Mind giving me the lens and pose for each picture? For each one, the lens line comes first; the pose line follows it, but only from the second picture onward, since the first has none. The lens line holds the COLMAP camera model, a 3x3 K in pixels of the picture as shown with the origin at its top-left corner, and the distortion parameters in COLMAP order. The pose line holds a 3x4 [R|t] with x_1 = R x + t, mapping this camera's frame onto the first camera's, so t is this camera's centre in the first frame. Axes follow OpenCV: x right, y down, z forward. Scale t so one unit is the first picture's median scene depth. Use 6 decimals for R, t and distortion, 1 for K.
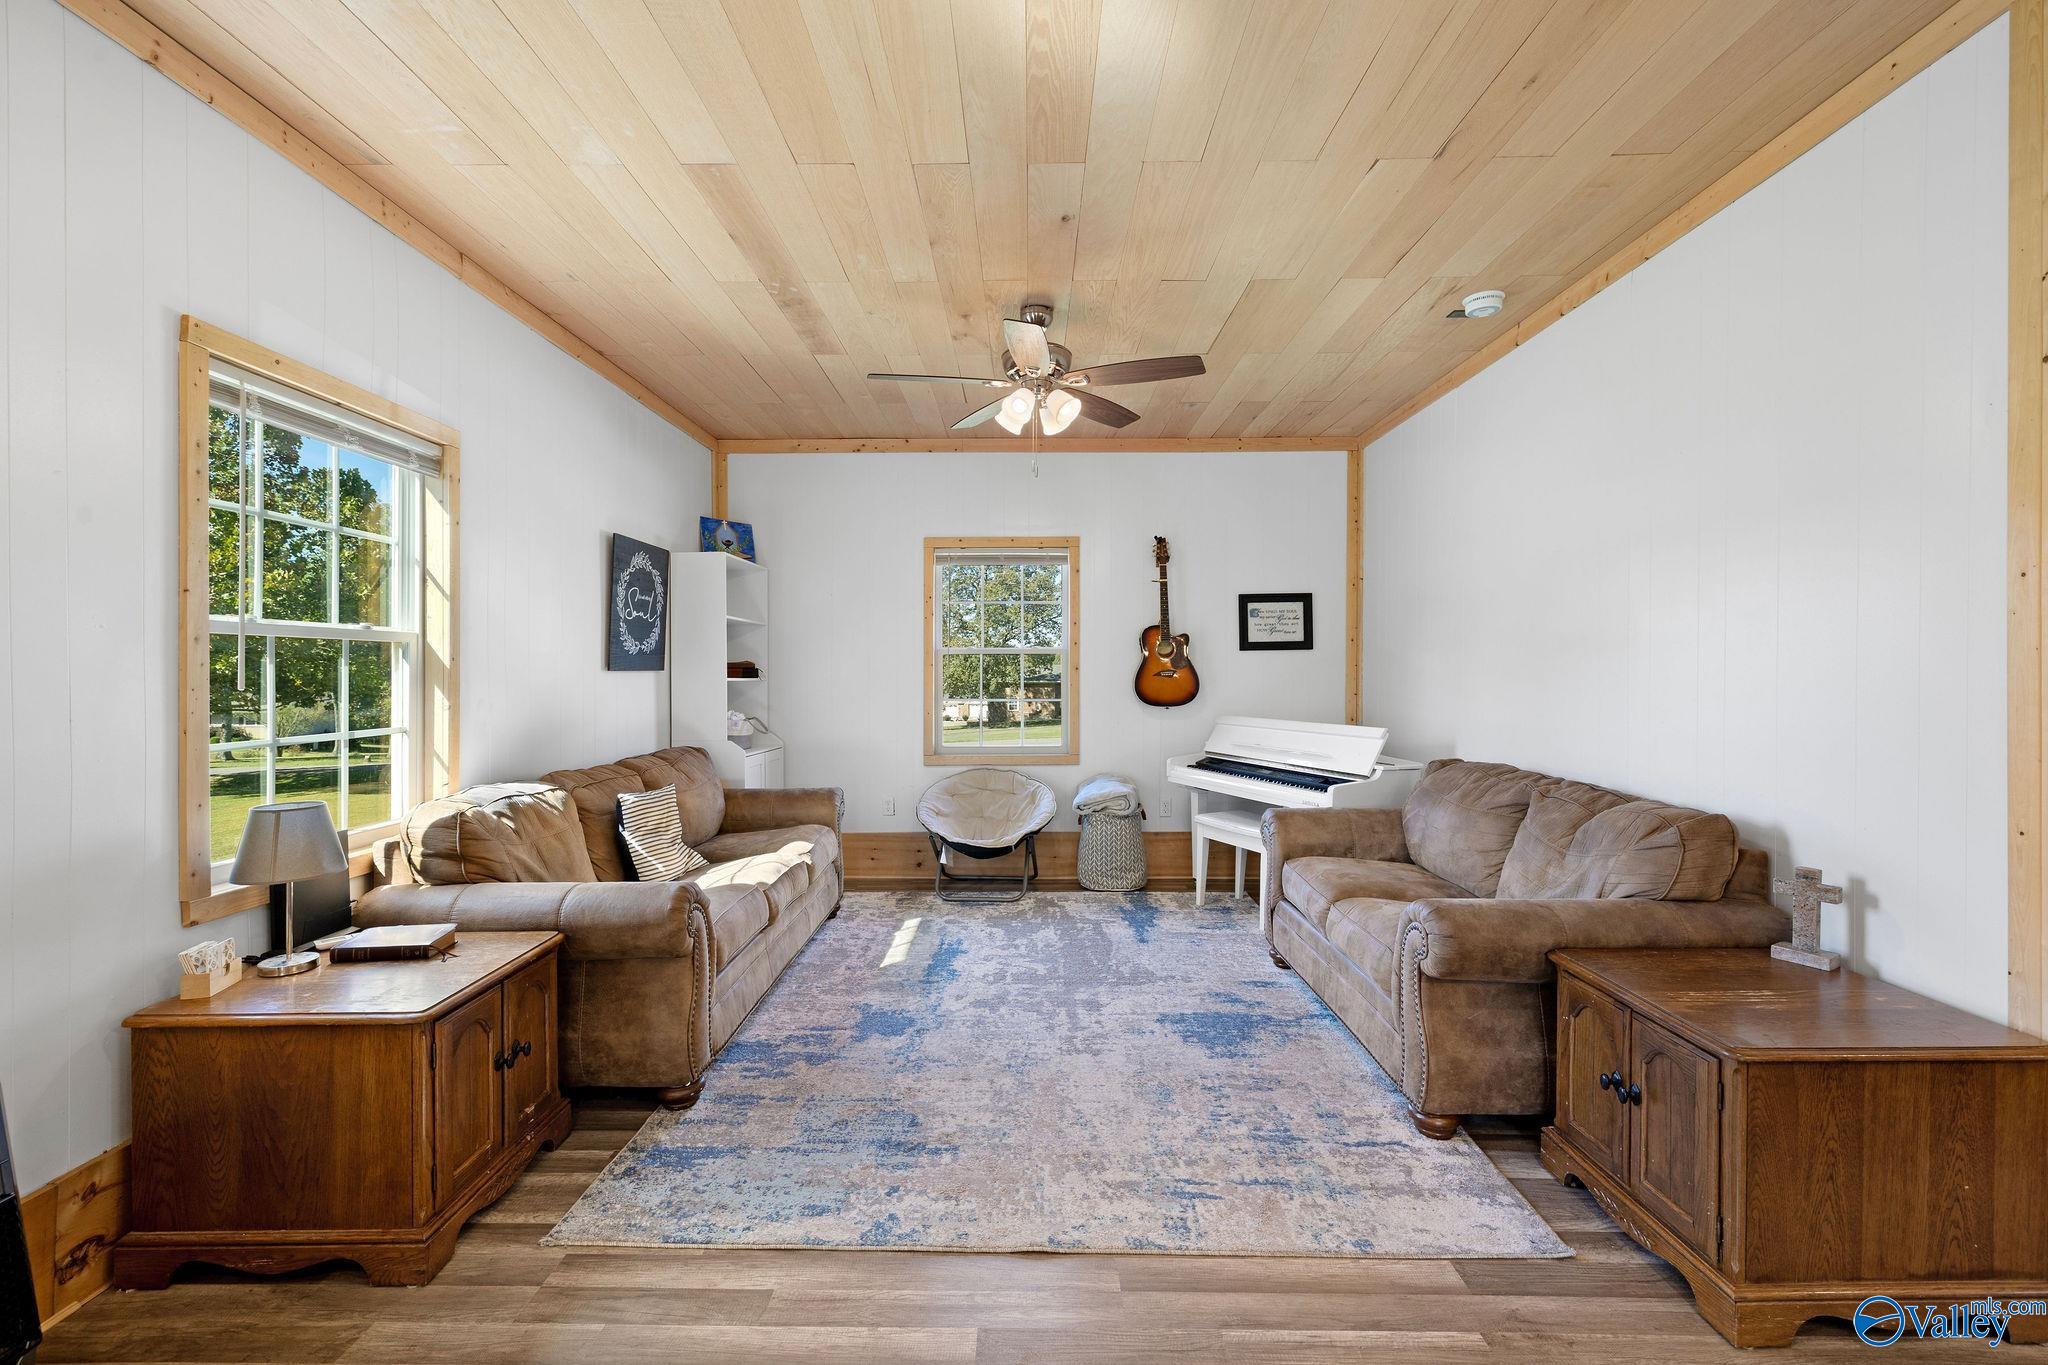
lens RADIAL K [[880.0, 0, 1007.7], [0, 880.0, 677.0], [0, 0, 1]] dist [0.006086, 0.000430]
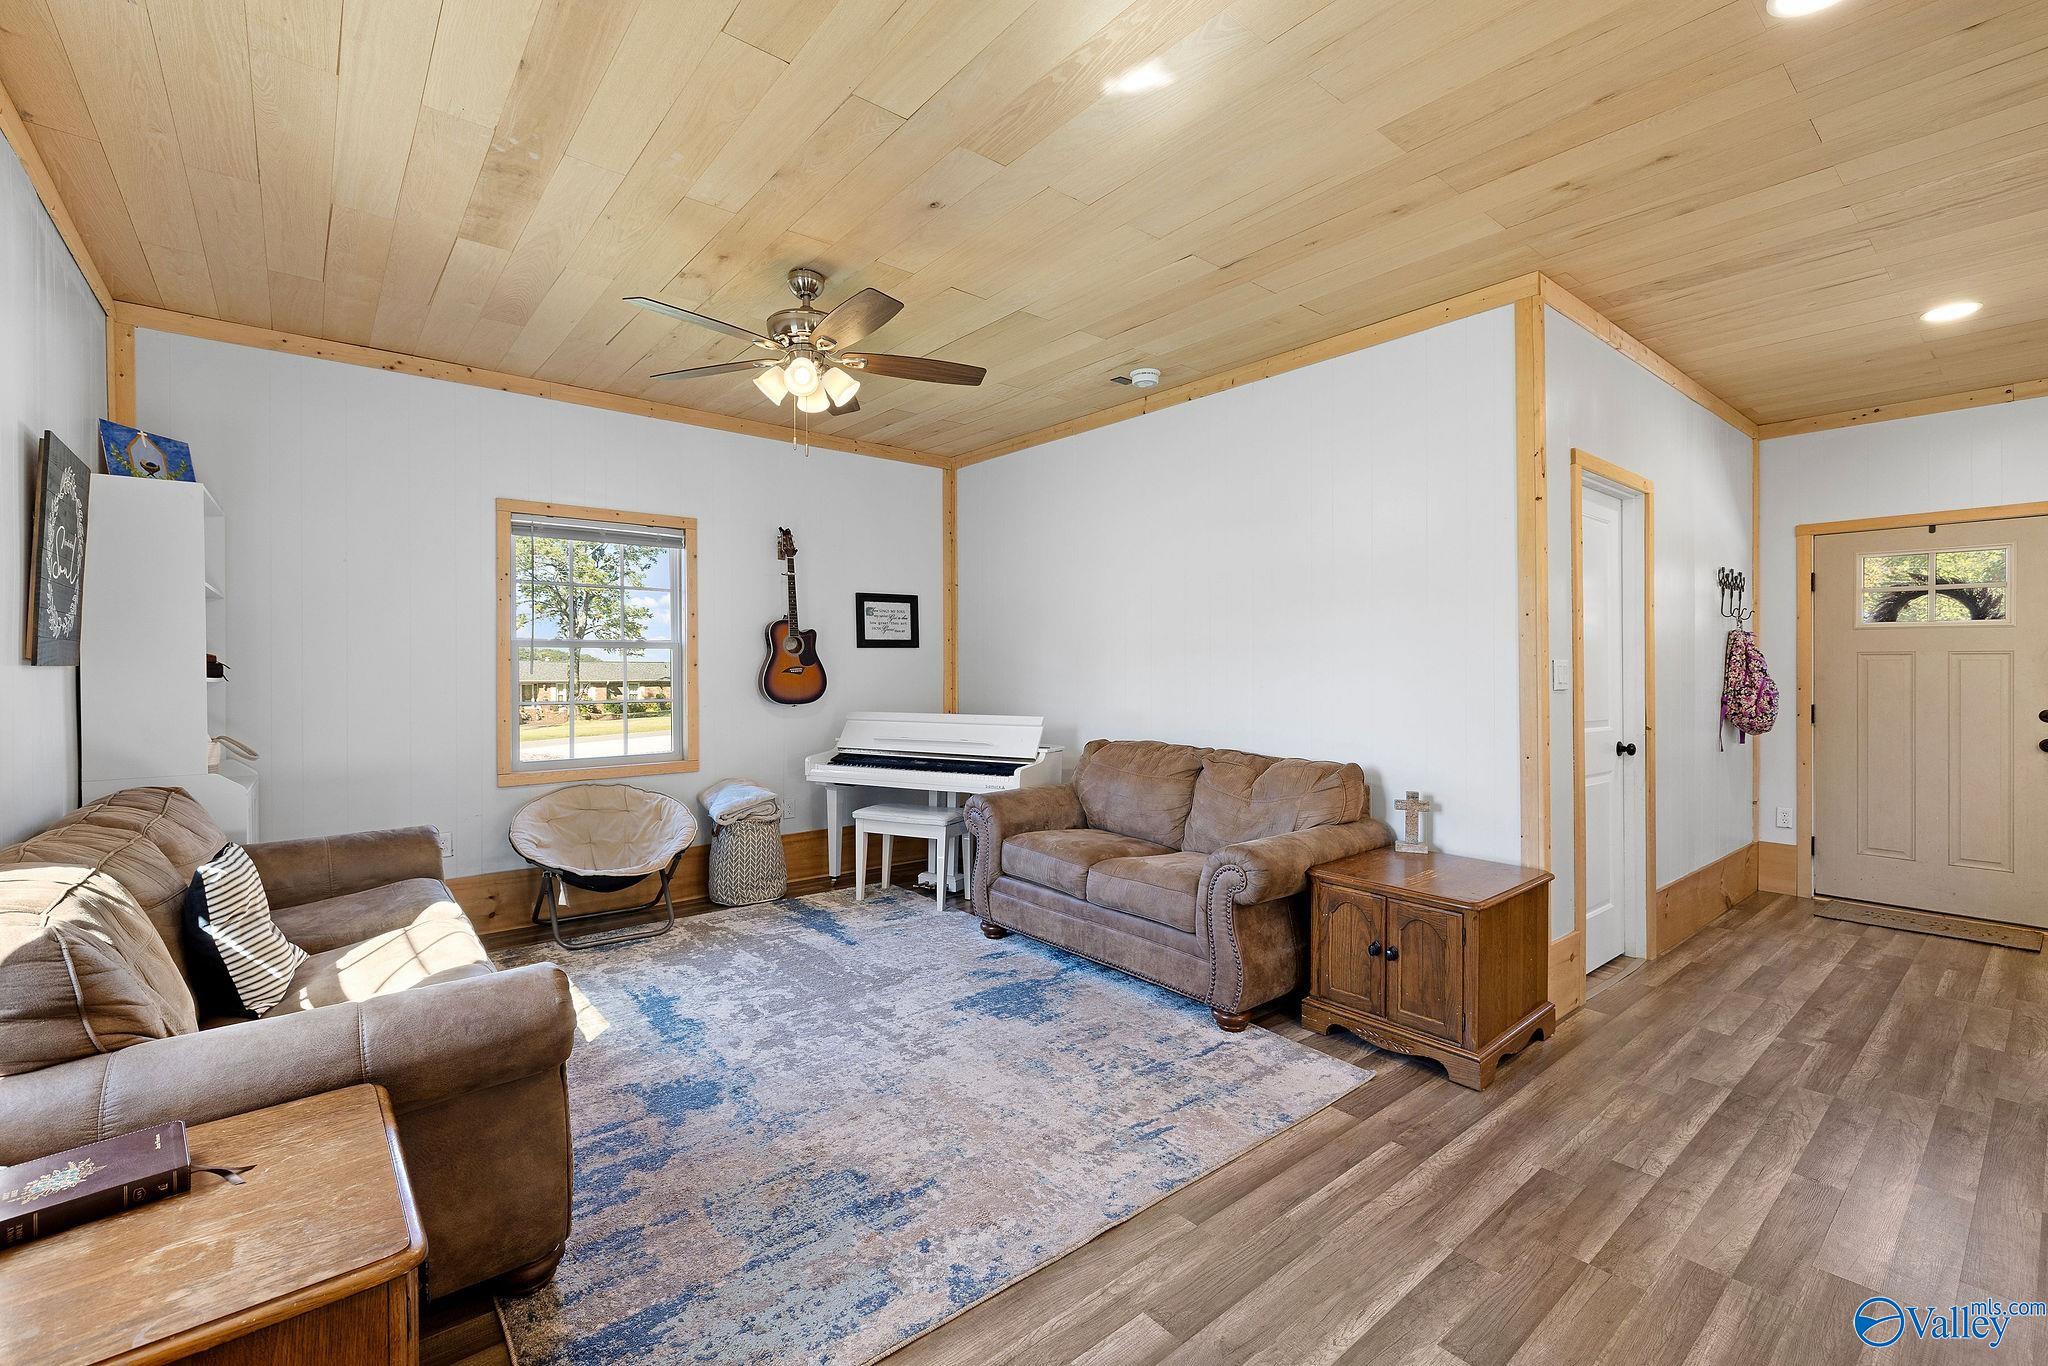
lens RADIAL K [[880.0, 0, 1012.1], [0, 880.0, 668.8], [0, 0, 1]] dist [0.006086, 0.000430]
pose [[0.758784, 0.000484, 0.651343, -0.450307], [0.003559, 0.999982, -0.004889, 0.000139], [-0.651333, 0.006028, 0.758768, 0.178744]]
